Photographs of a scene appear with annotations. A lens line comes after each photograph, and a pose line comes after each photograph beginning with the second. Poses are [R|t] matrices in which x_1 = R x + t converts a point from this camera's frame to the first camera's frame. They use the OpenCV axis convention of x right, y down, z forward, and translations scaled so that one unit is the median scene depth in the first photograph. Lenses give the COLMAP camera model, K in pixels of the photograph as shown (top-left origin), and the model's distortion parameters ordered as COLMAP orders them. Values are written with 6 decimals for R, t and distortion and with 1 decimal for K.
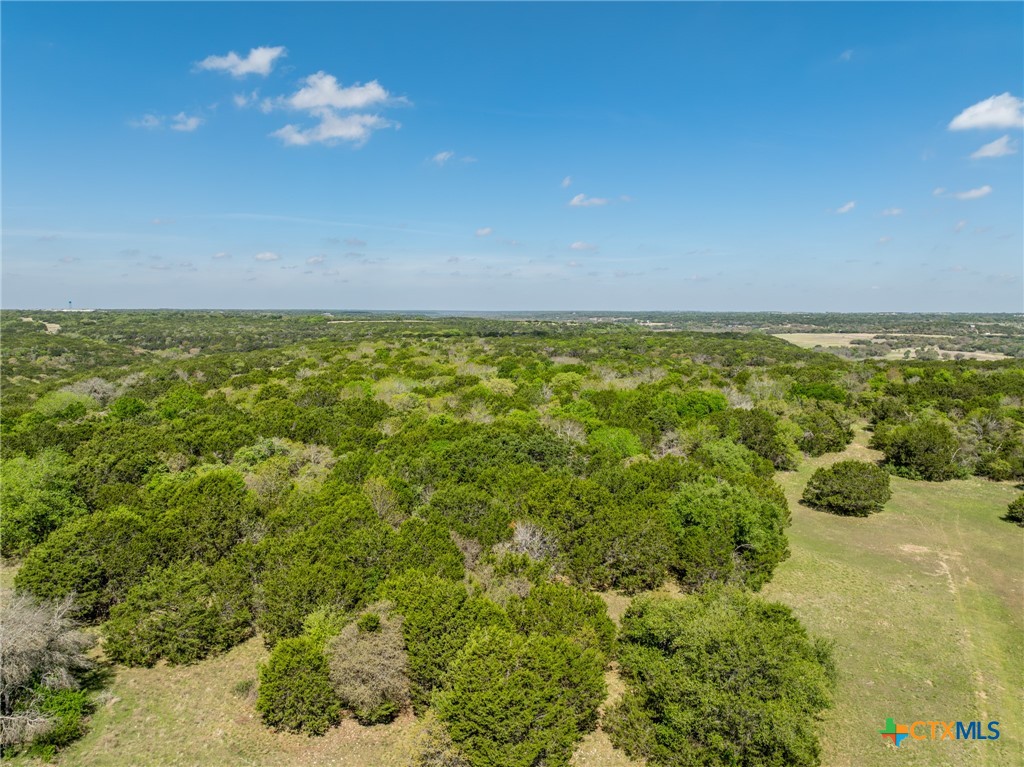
lens RADIAL K [[727.0, 0, 513.6], [0, 727.0, 379.8], [0, 0, 1]] dist [-0.029605, 0.018438]
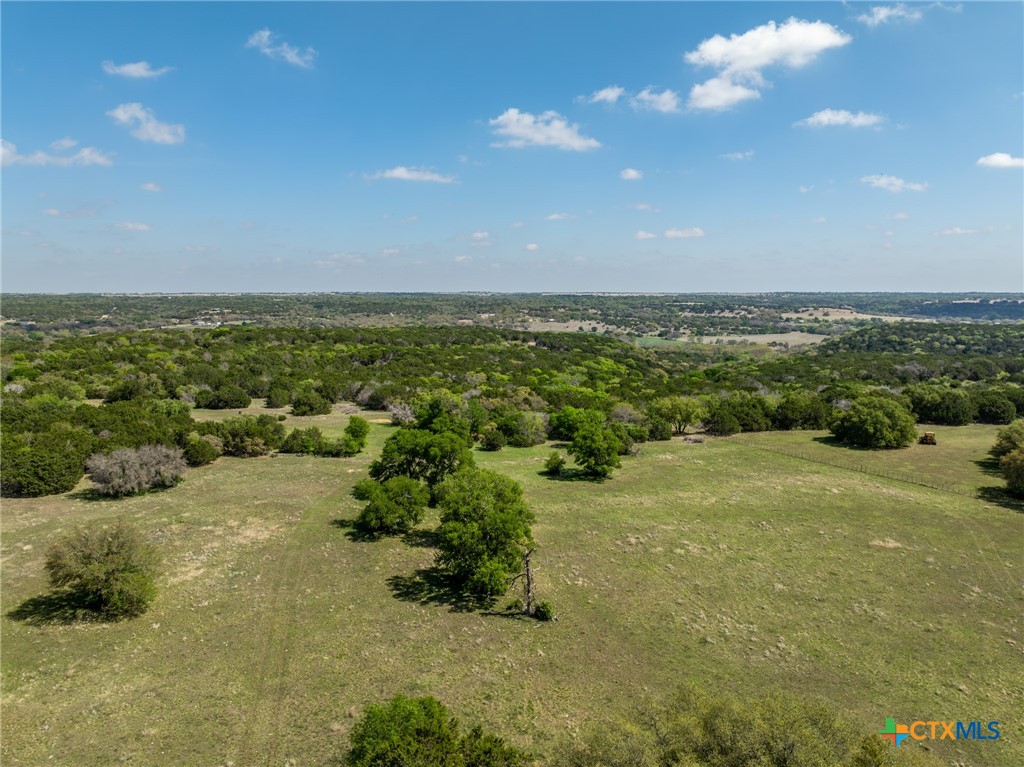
lens RADIAL K [[727.0, 0, 511.3], [0, 727.0, 374.3], [0, 0, 1]] dist [-0.029605, 0.018438]
pose [[0.170027, -0.119454, 0.978173, -0.813129], [0.097847, 0.989767, 0.103862, -0.034656], [-0.980570, 0.078052, 0.179975, -0.252784]]
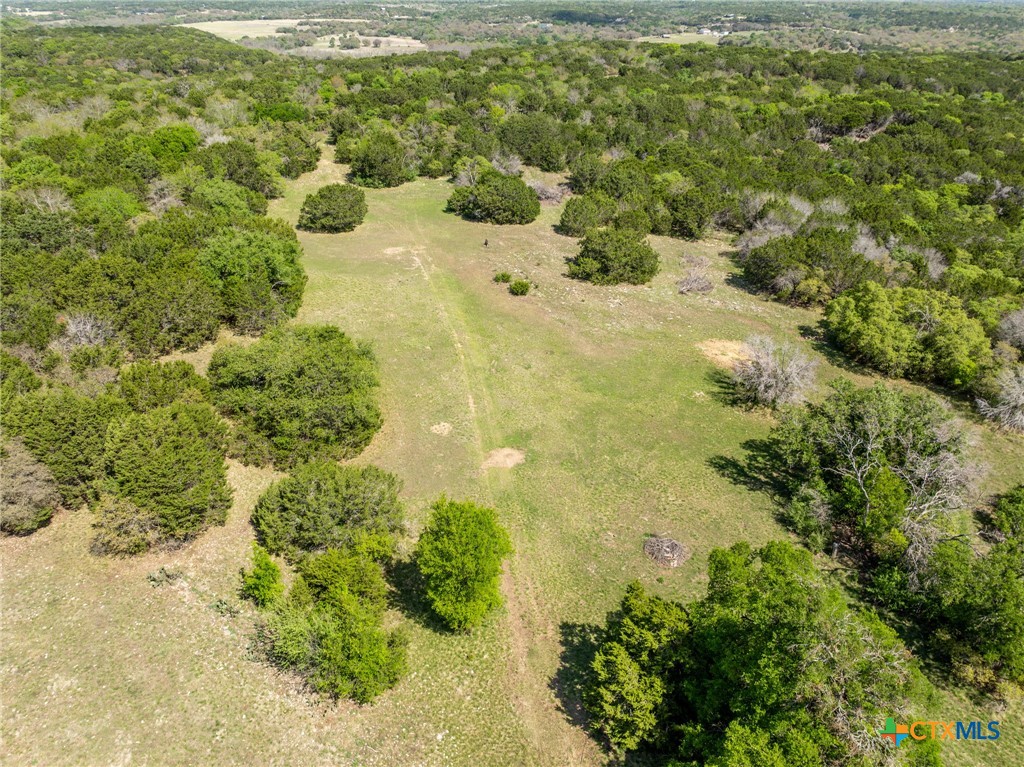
lens RADIAL K [[727.0, 0, 514.5], [0, 727.0, 372.3], [0, 0, 1]] dist [-0.029605, 0.018438]
pose [[0.745935, -0.313418, 0.587665, -0.053689], [0.065244, 0.912497, 0.403846, -0.036912], [-0.662815, -0.262902, 0.701112, -0.050006]]
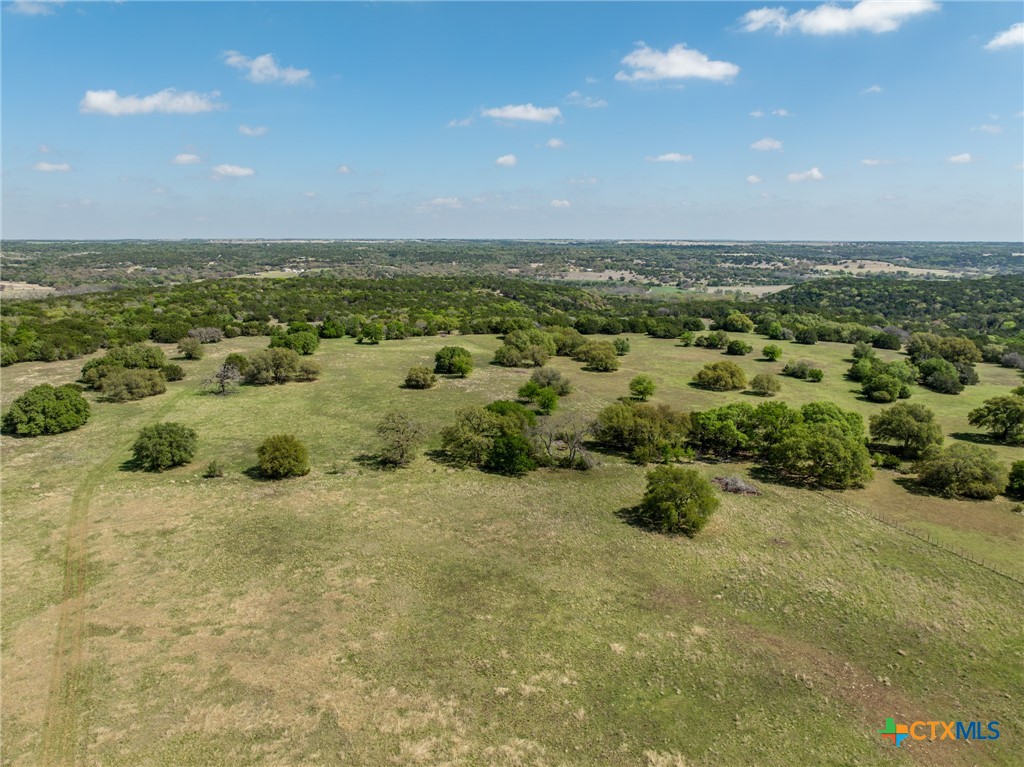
lens RADIAL K [[727.0, 0, 512.6], [0, 727.0, 387.7], [0, 0, 1]] dist [-0.029605, 0.018438]
pose [[0.293930, -0.201607, 0.934323, -1.850079], [0.092333, 0.978920, 0.182183, -0.048764], [-0.951357, 0.032720, 0.306348, -1.180359]]
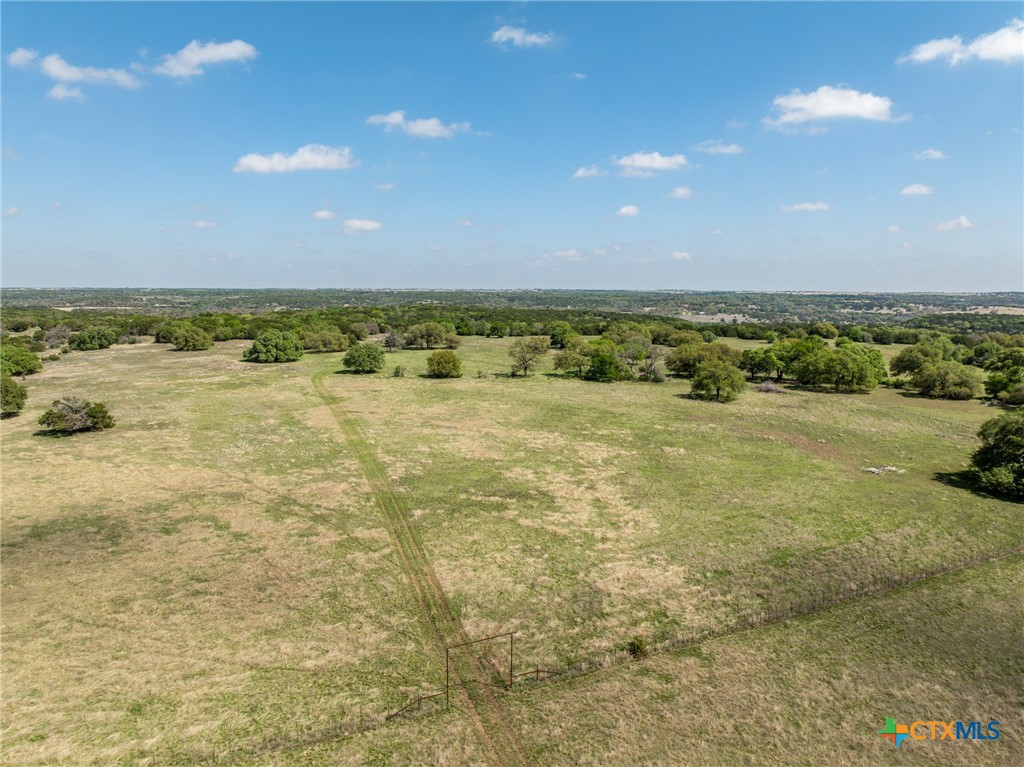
lens RADIAL K [[727.0, 0, 512.5], [0, 727.0, 398.4], [0, 0, 1]] dist [-0.029605, 0.018438]
pose [[0.439995, -0.139239, 0.887140, -2.219971], [0.085854, 0.989903, 0.112787, 0.095616], [-0.893887, 0.026539, 0.447507, -1.321064]]
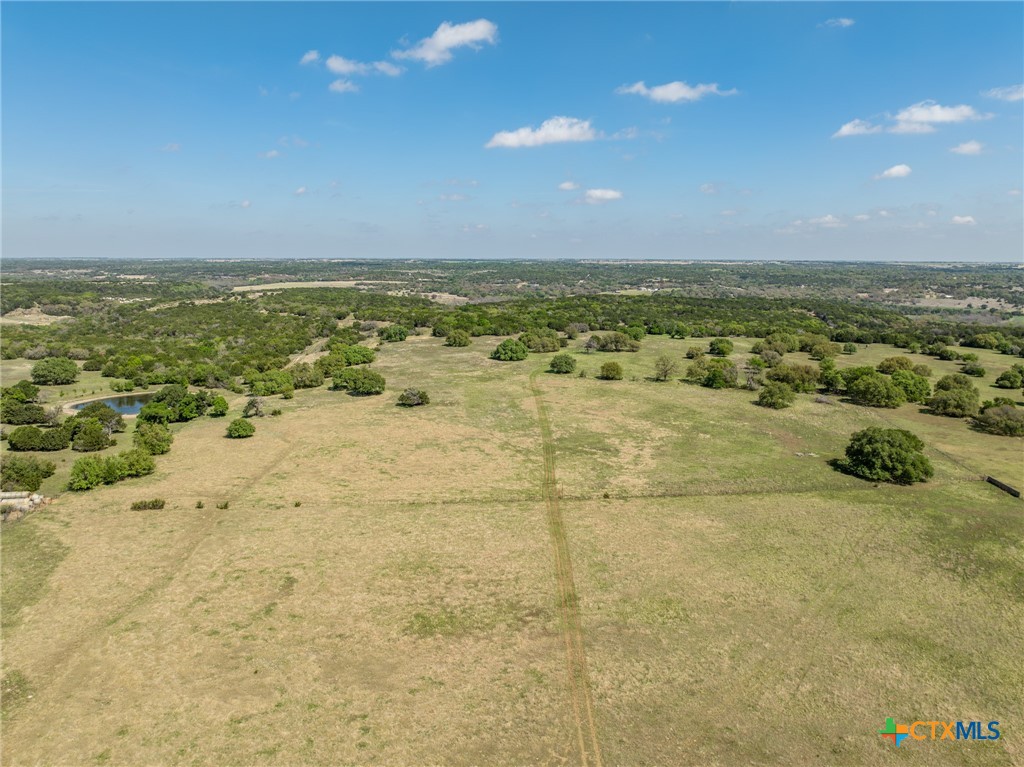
lens RADIAL K [[727.0, 0, 510.1], [0, 727.0, 397.5], [0, 0, 1]] dist [-0.029605, 0.018438]
pose [[0.704942, -0.140892, 0.695130, -2.737181], [0.070210, 0.989120, 0.129278, -0.037784], [-0.705781, -0.042328, 0.707164, -1.872657]]
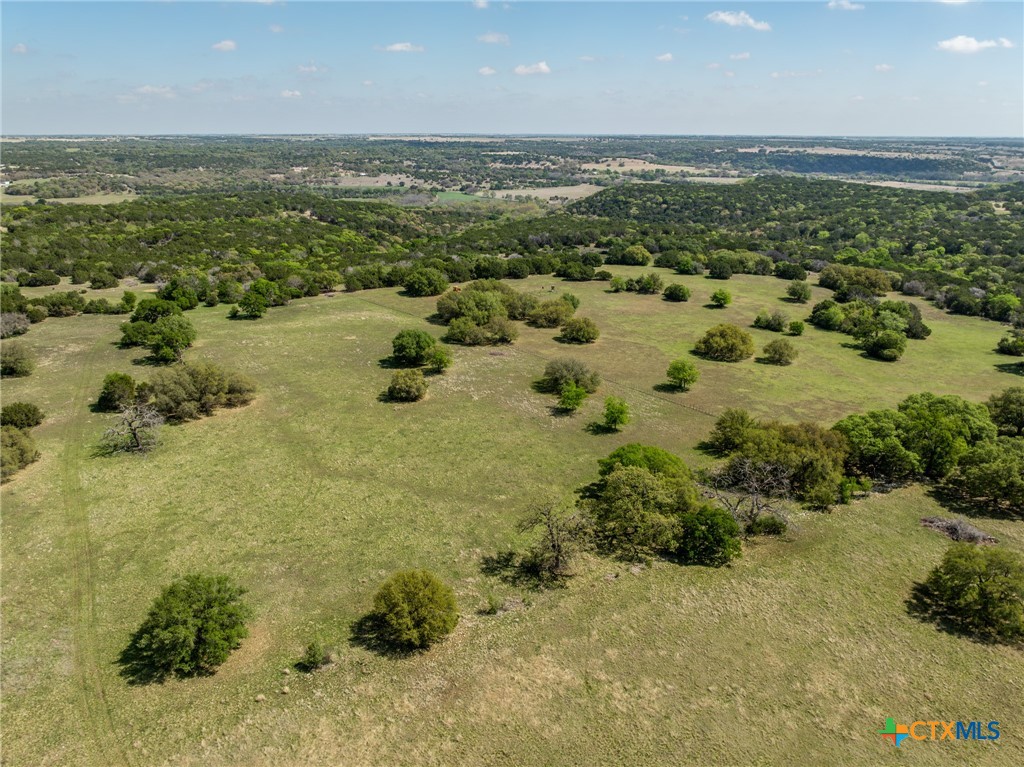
lens RADIAL K [[727.0, 0, 513.5], [0, 727.0, 382.5], [0, 0, 1]] dist [-0.029605, 0.018438]
pose [[-0.045560, -0.335621, 0.940895, -1.595131], [0.093671, 0.936287, 0.338514, -0.182146], [-0.994560, 0.103557, -0.011220, -0.718315]]
